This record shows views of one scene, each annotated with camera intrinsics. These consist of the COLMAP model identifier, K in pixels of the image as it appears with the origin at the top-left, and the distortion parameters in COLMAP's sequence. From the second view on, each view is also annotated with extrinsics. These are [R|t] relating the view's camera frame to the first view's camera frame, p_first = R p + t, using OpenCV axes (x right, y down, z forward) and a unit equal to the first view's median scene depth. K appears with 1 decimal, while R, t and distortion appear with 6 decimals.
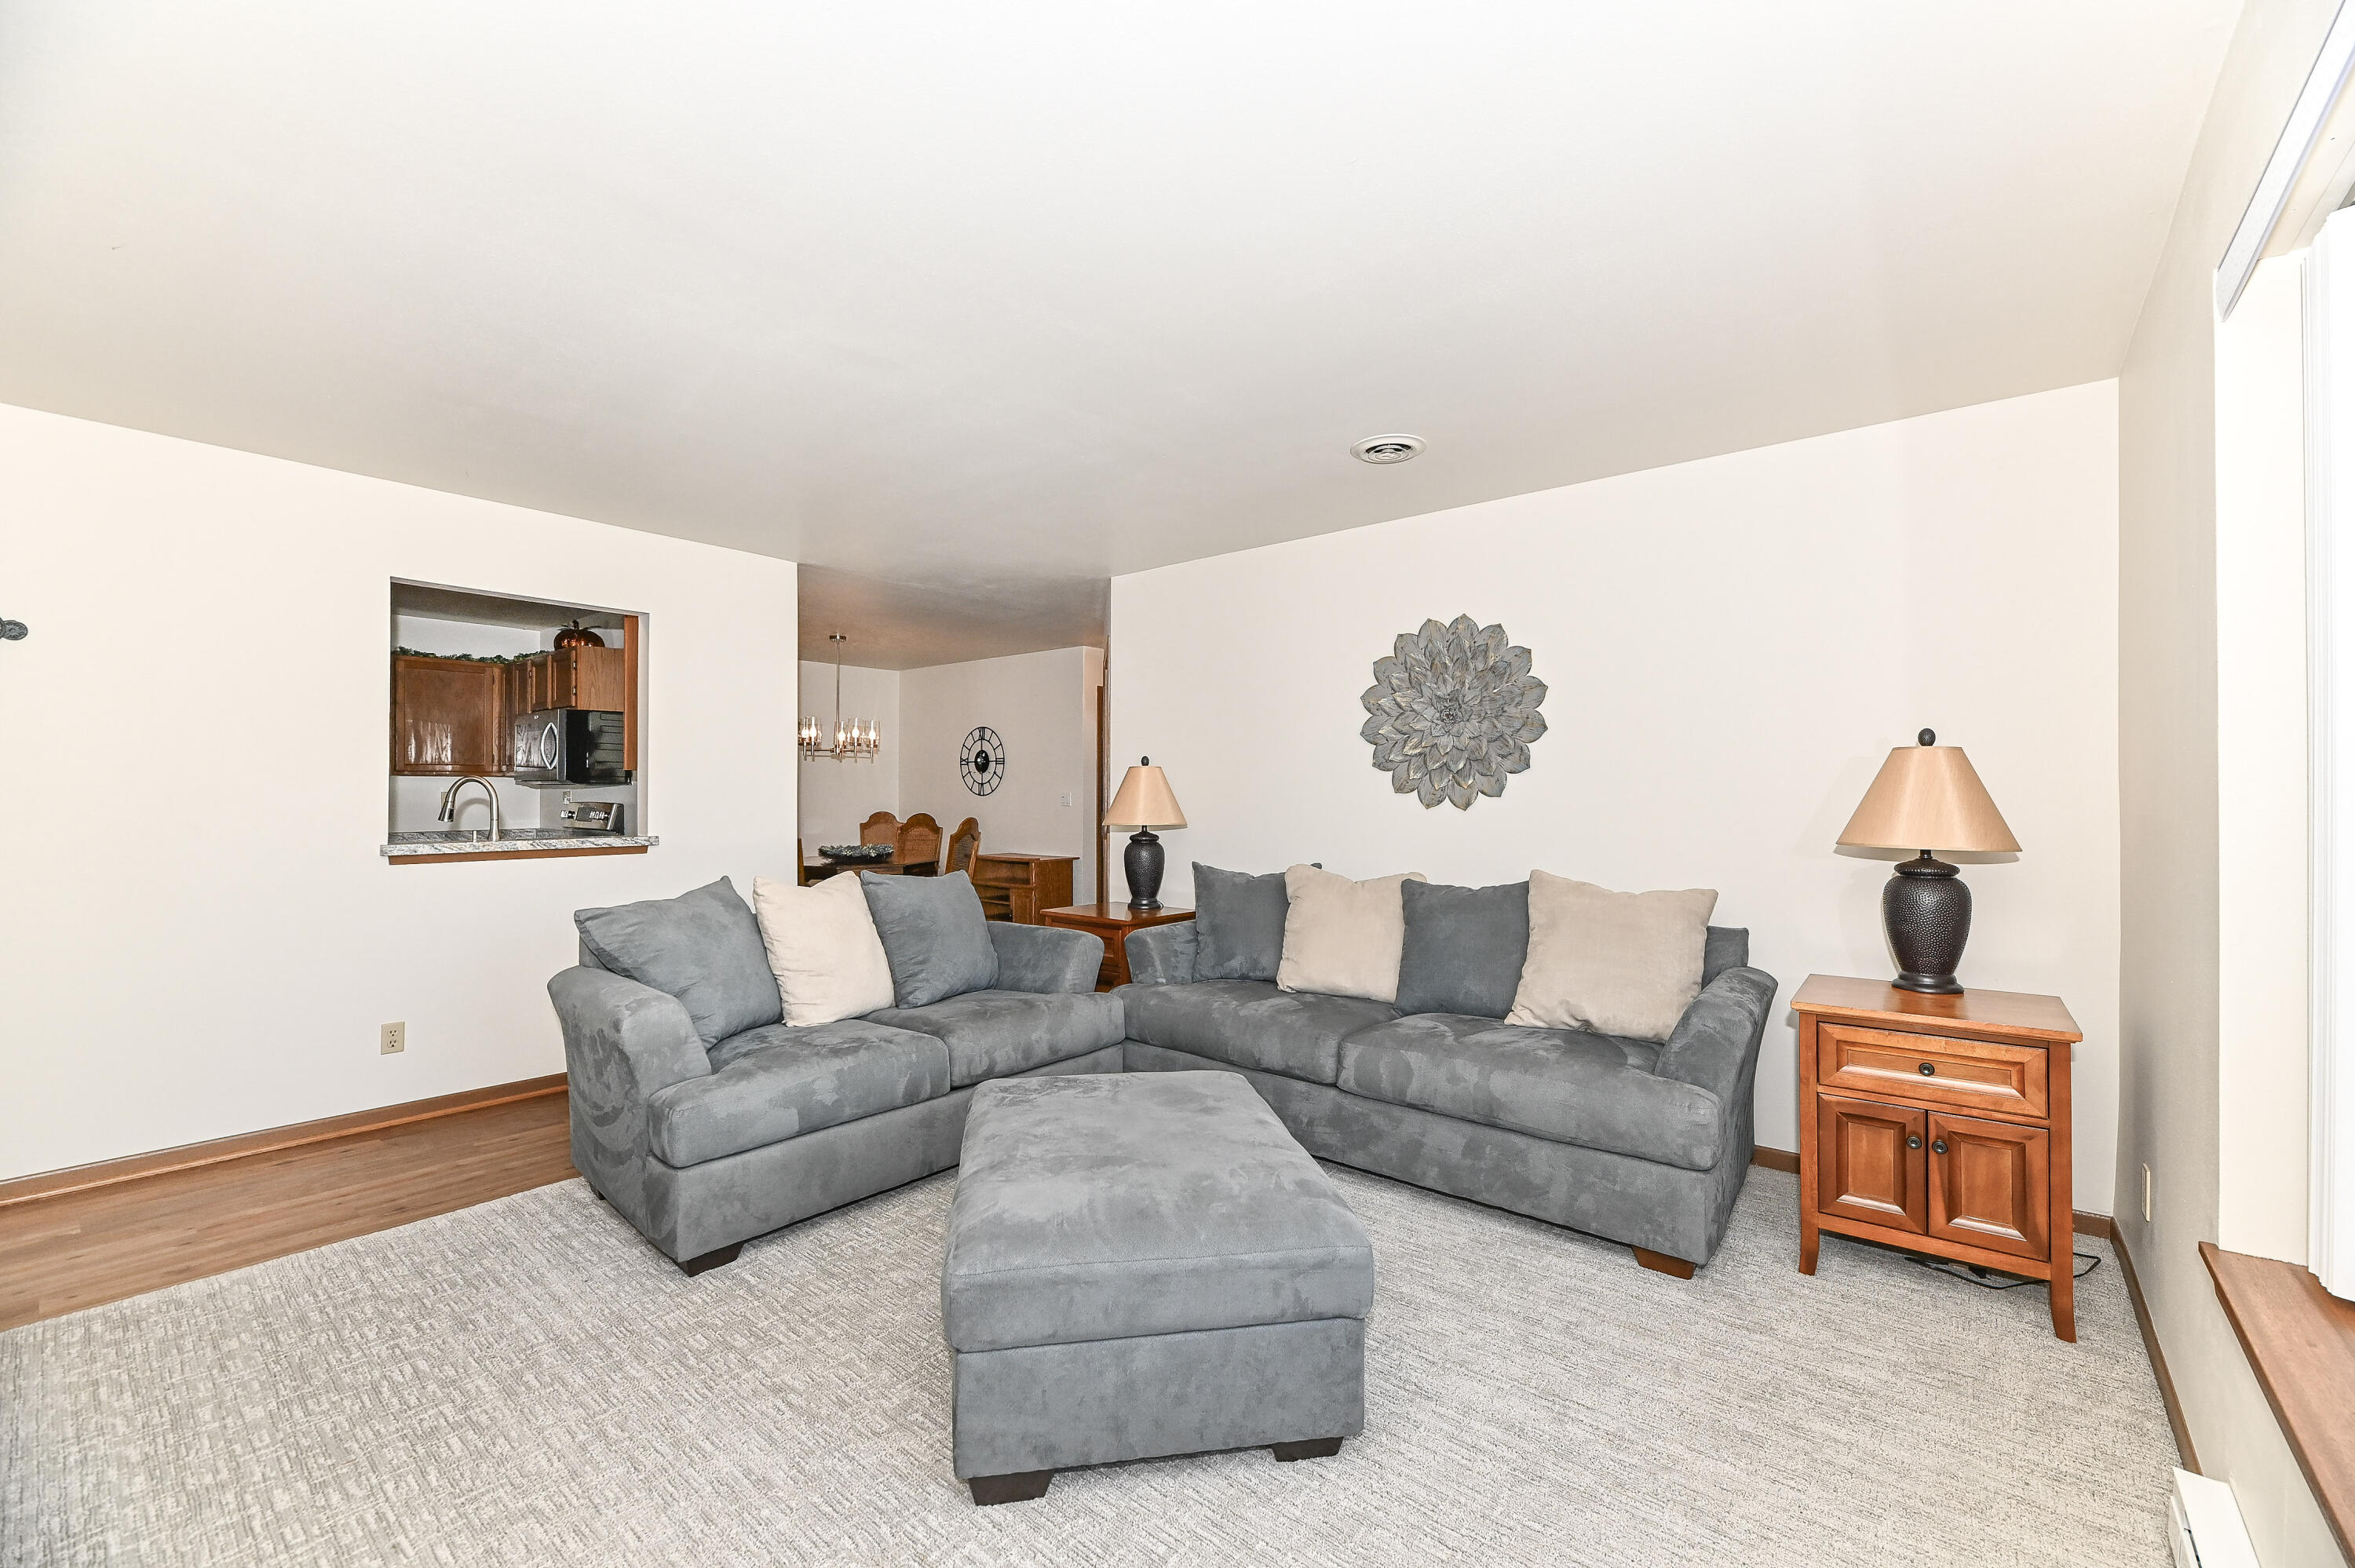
lens RADIAL K [[947.0, 0, 1121.1], [0, 947.0, 785.1], [0, 0, 1]] dist [-0.003906, -0.001660]
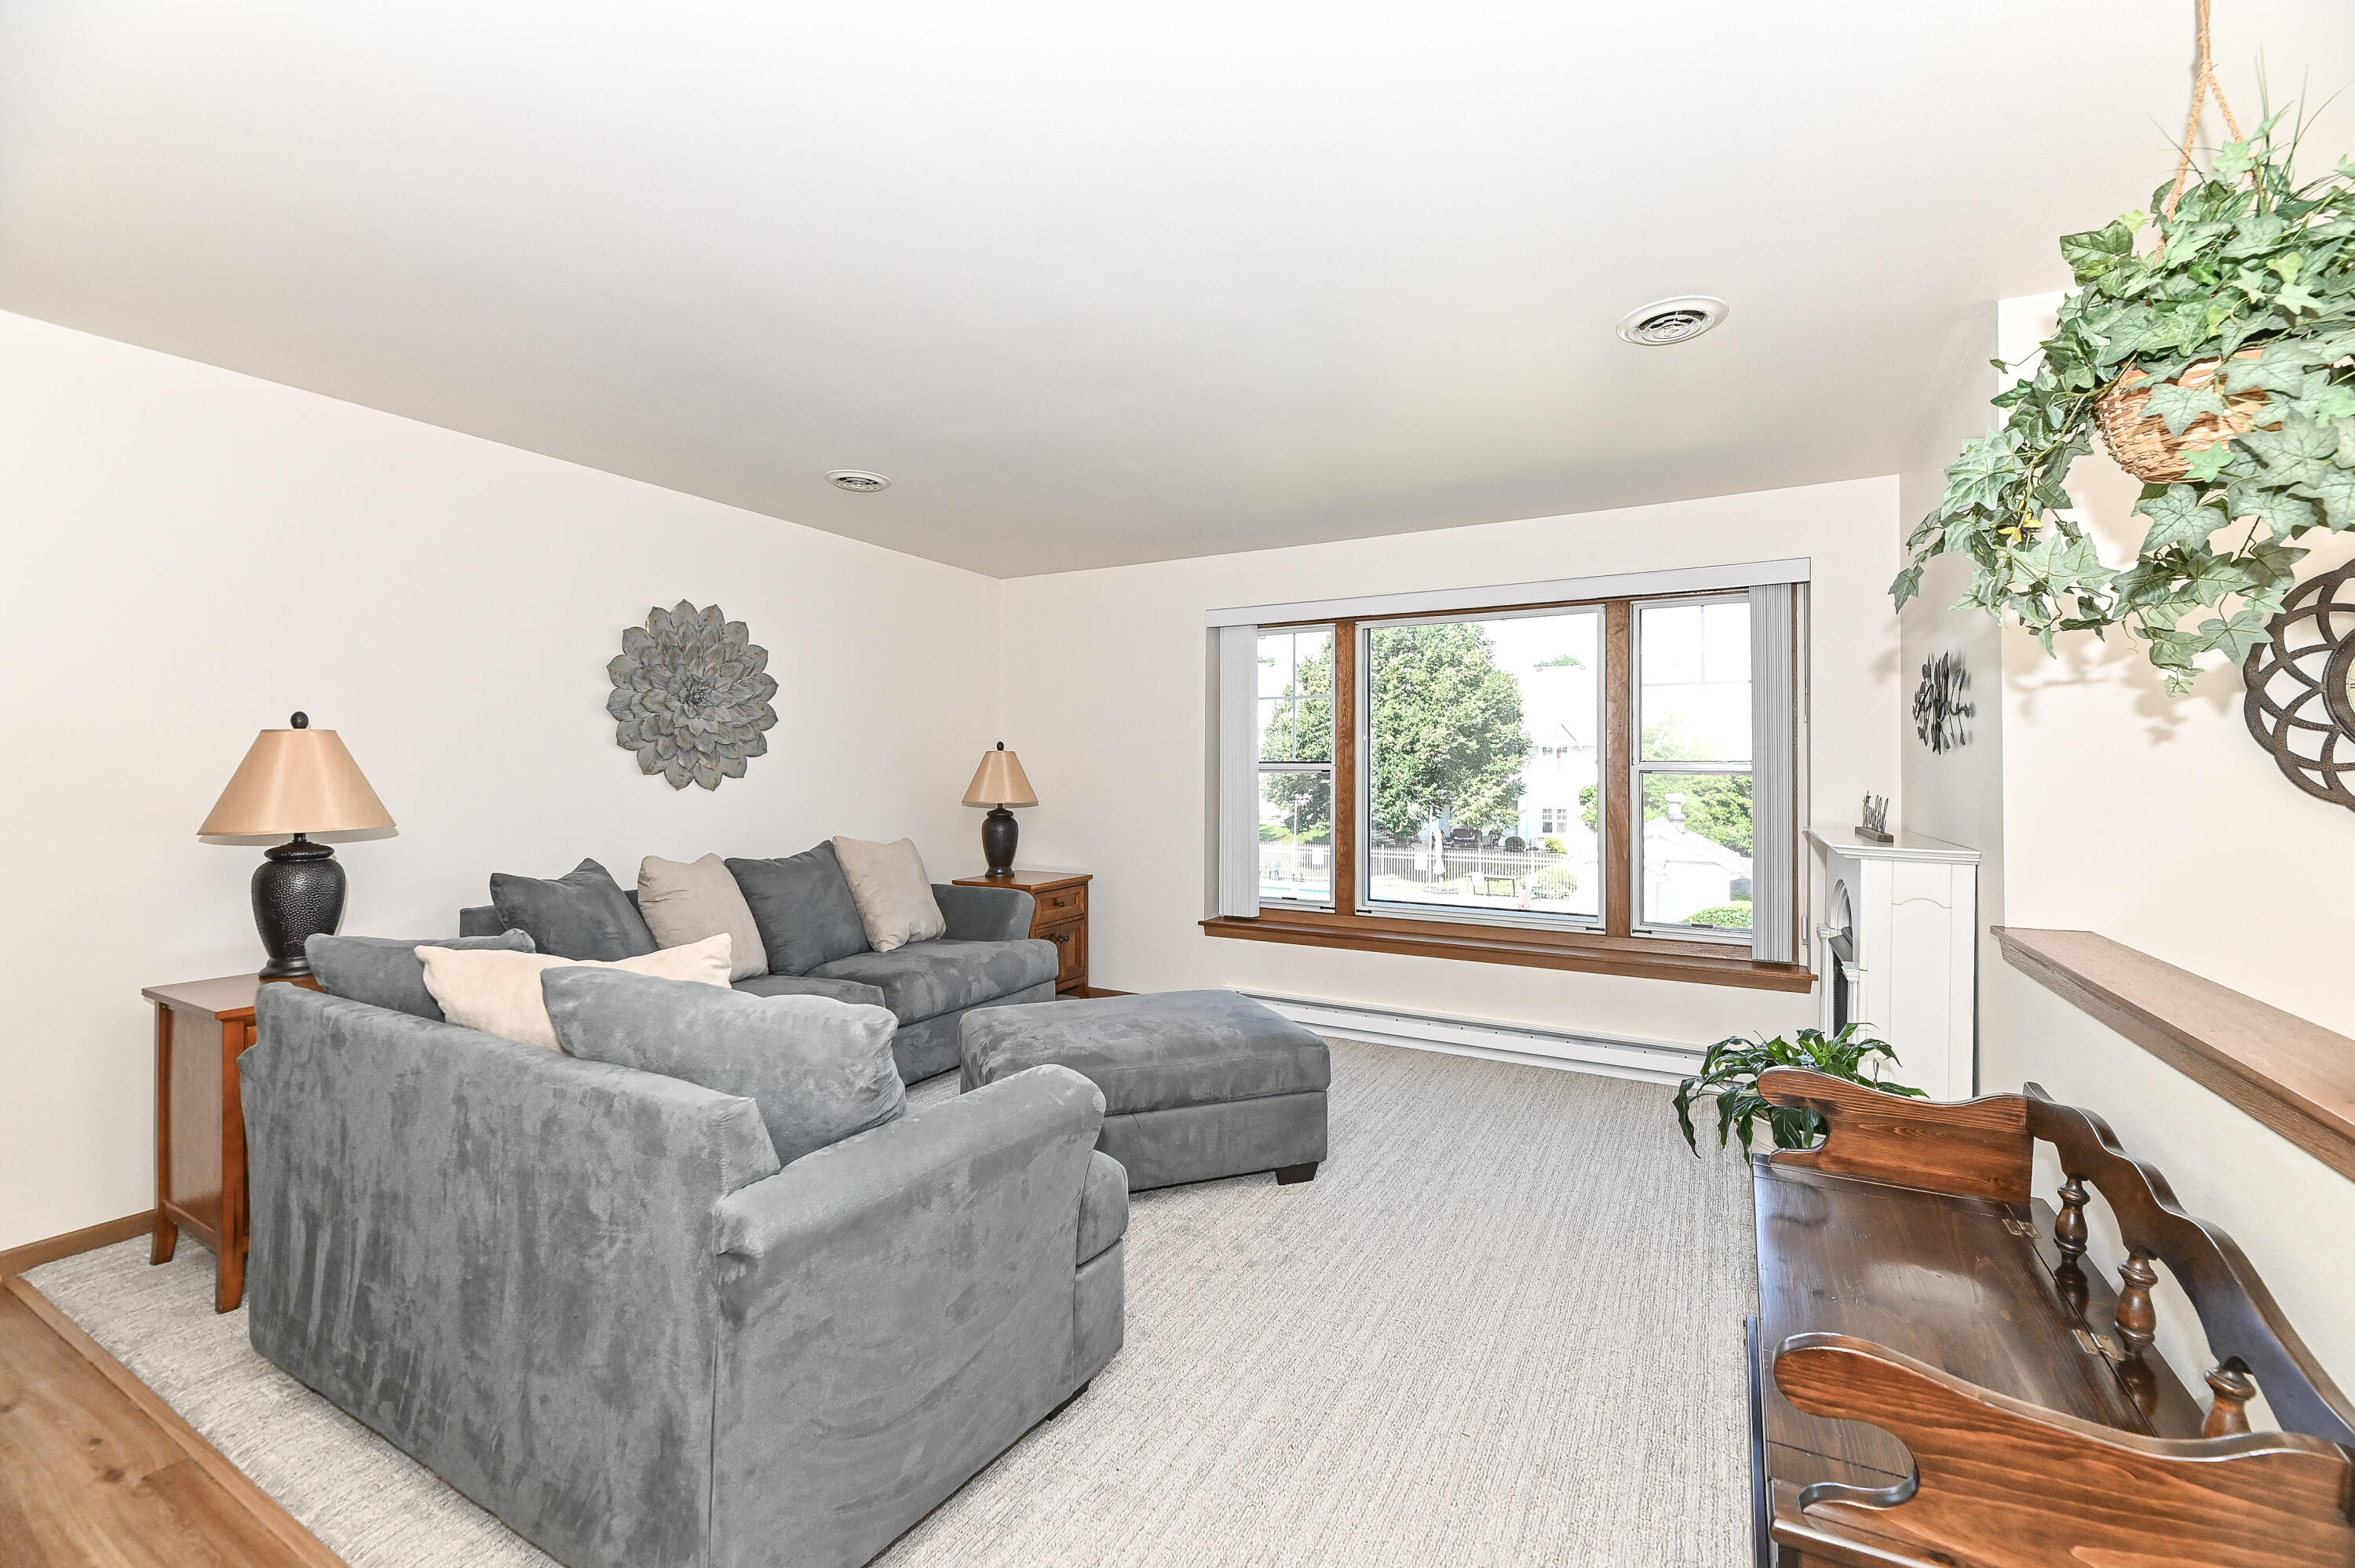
lens RADIAL K [[947.0, 0, 1178.2], [0, 947.0, 769.6], [0, 0, 1]] dist [-0.003906, -0.001660]
pose [[-0.193402, 0.005971, 0.981101, -0.751070], [-0.007359, 0.999945, -0.007536, 0.006851], [-0.981092, -0.008677, -0.193347, 0.682031]]
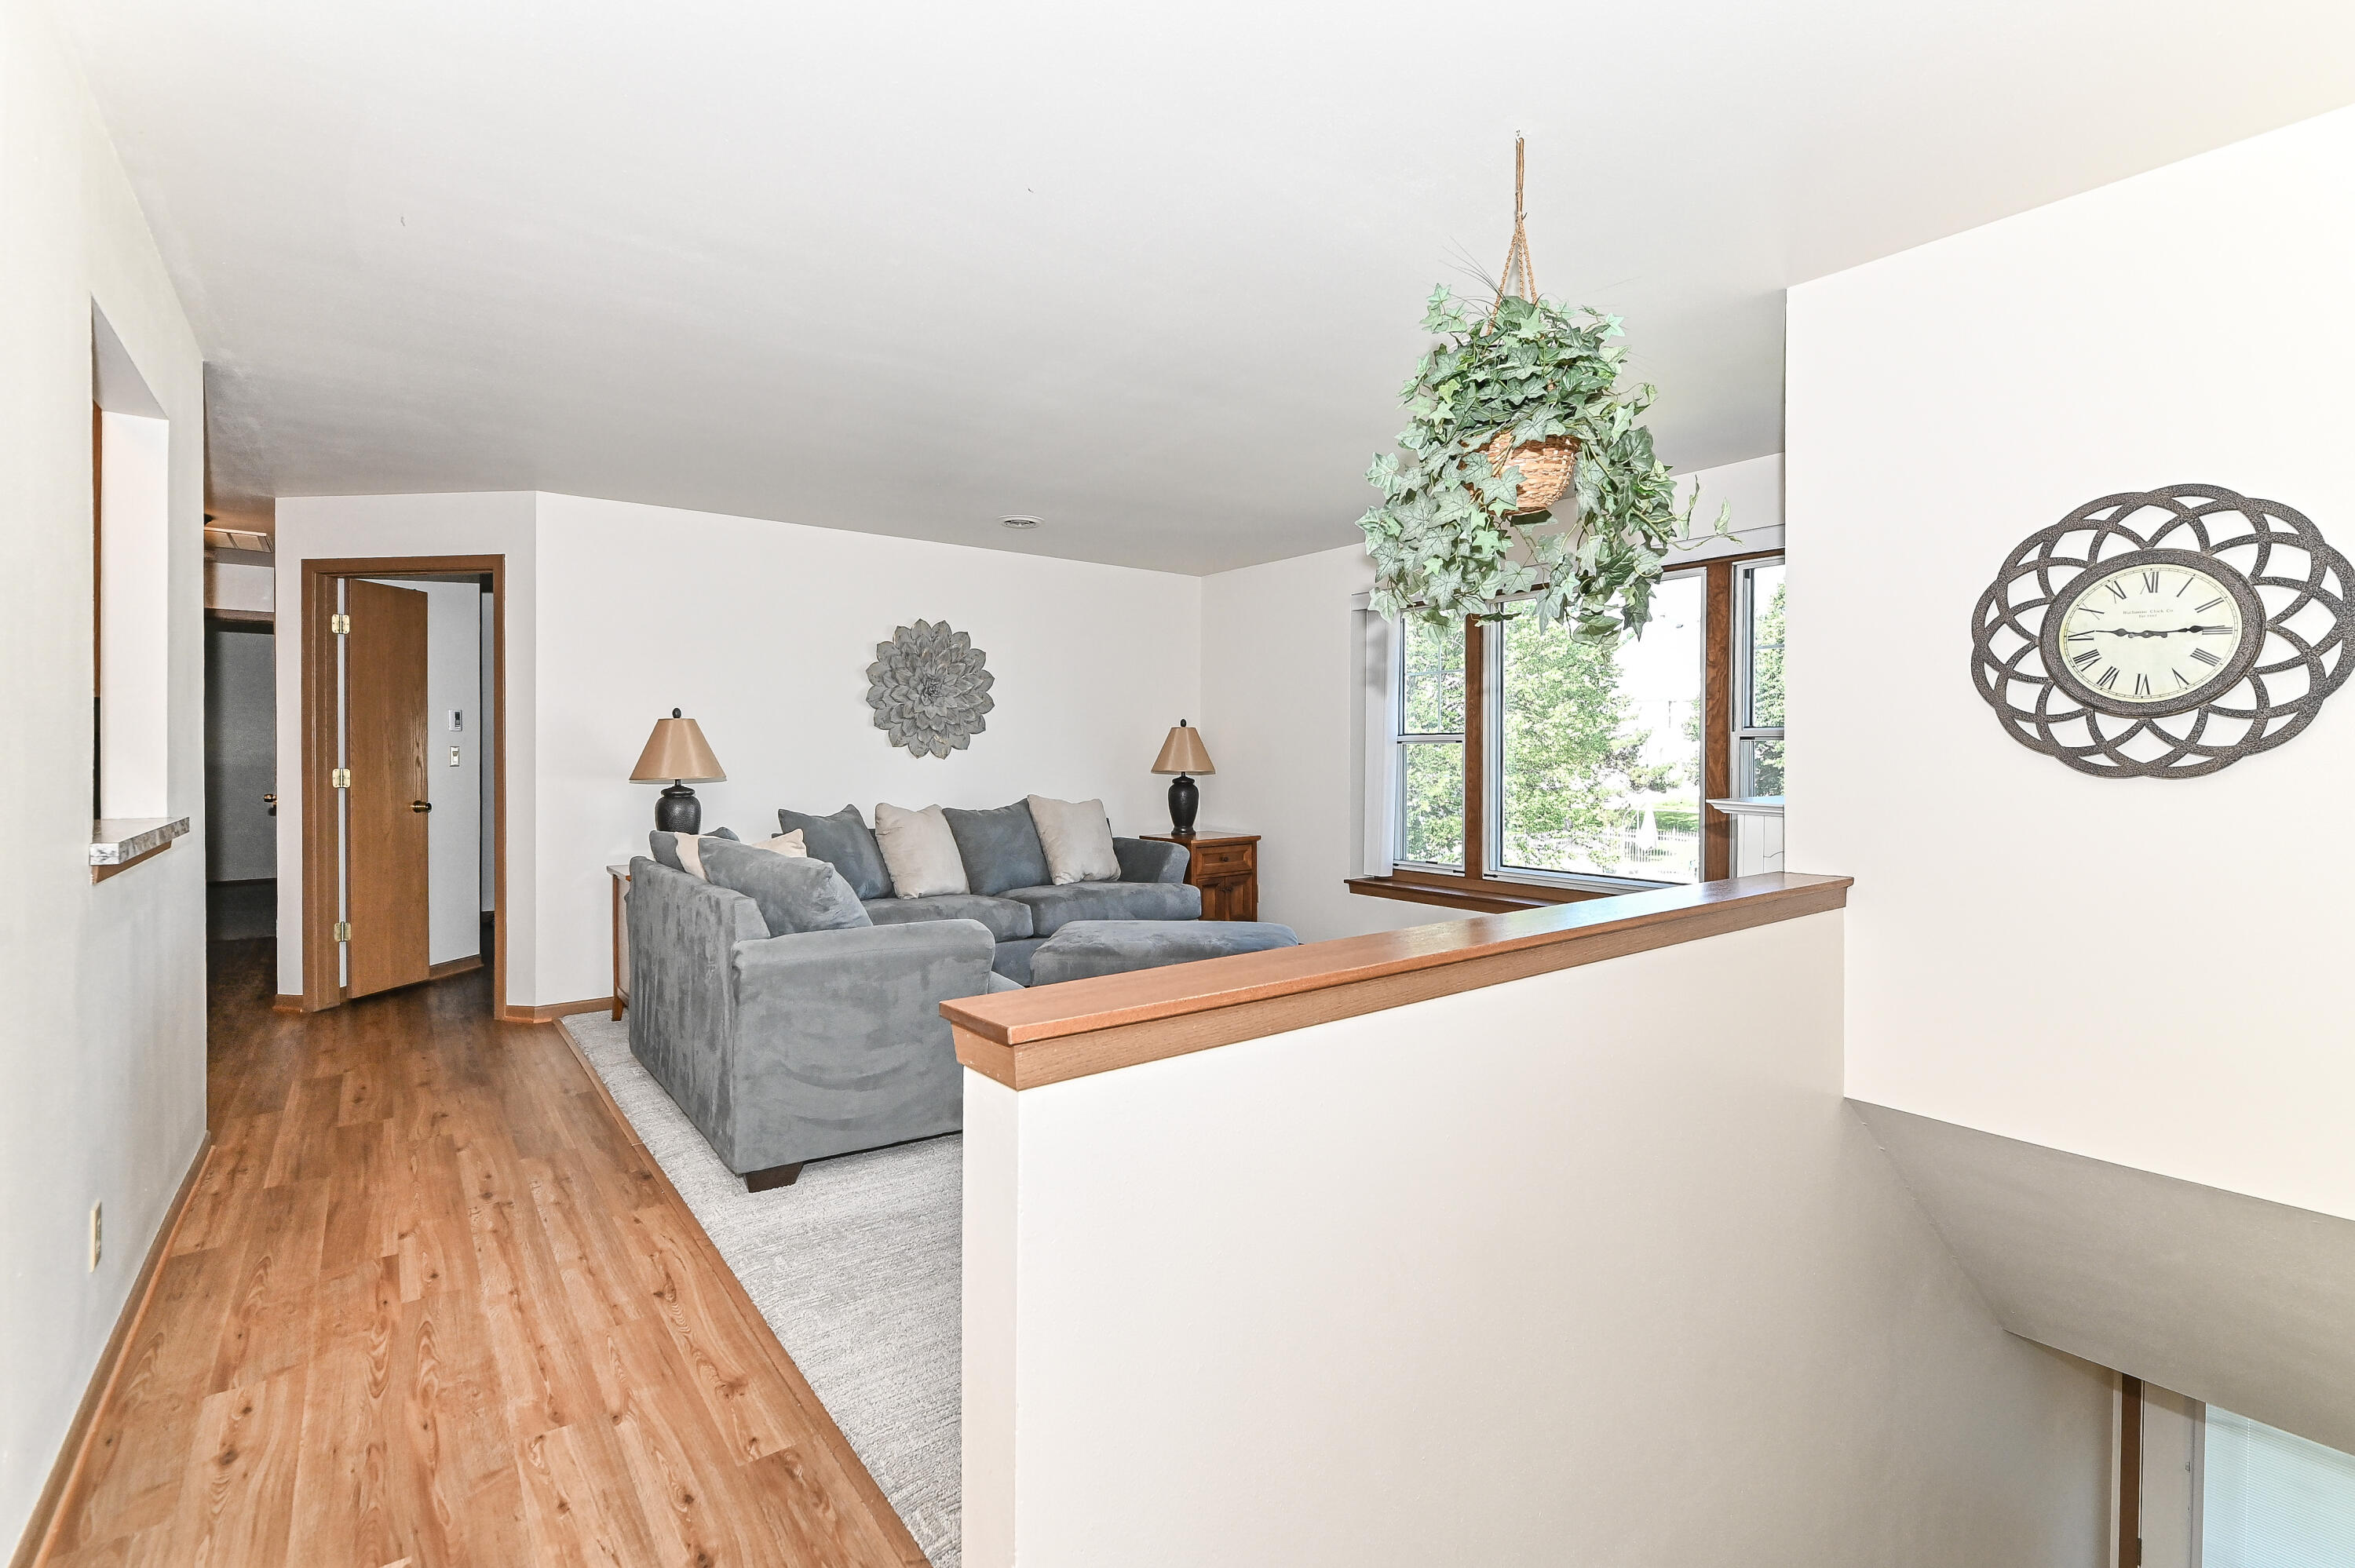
lens RADIAL K [[1028.2, 0, 1188.8], [0, 1028.2, 779.6], [0, 0, 1]] dist [0.002186, -0.001253]
pose [[0.215823, -0.020867, 0.976210, -1.037213], [-0.004601, 0.999739, 0.022387, 0.020375], [-0.976422, -0.009323, 0.215670, 0.304513]]
